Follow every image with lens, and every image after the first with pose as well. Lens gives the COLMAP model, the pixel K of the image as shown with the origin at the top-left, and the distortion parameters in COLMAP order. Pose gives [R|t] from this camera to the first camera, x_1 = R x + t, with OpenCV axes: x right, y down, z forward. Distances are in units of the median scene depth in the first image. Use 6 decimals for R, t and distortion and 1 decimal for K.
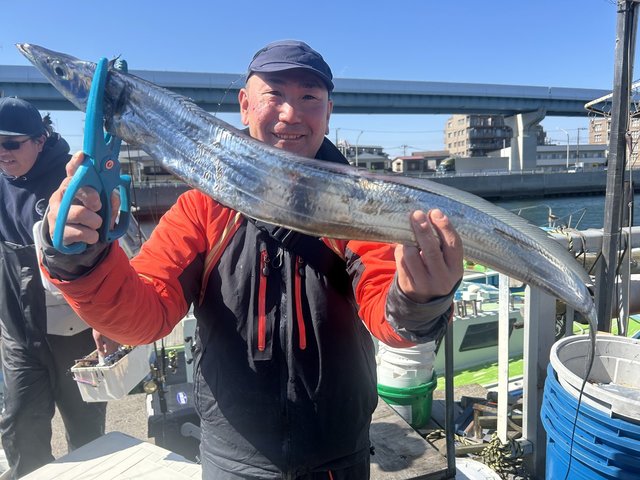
lens RADIAL K [[485.0, 0, 318.1], [0, 485.0, 241.9], [0, 0, 1]] dist [-0.009424, -0.001949]
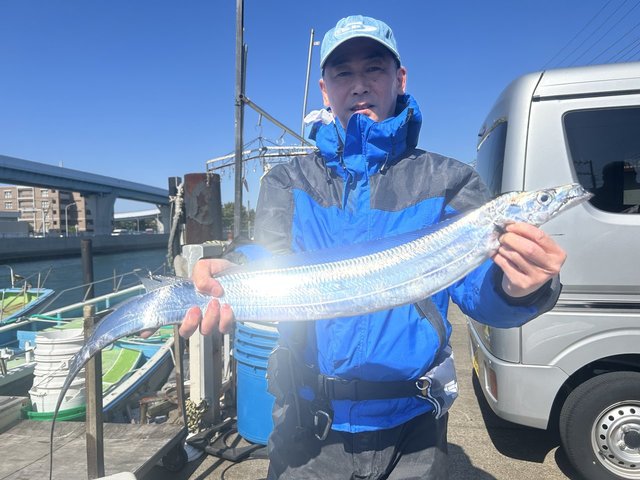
lens RADIAL K [[485.0, 0, 320.6], [0, 485.0, 239.5], [0, 0, 1]] dist [-0.009424, -0.001949]
pose [[0.437290, 0.006867, 0.899294, -0.463430], [0.119258, 0.990697, -0.065556, 0.025002], [-0.891378, 0.135915, 0.432403, -0.125949]]
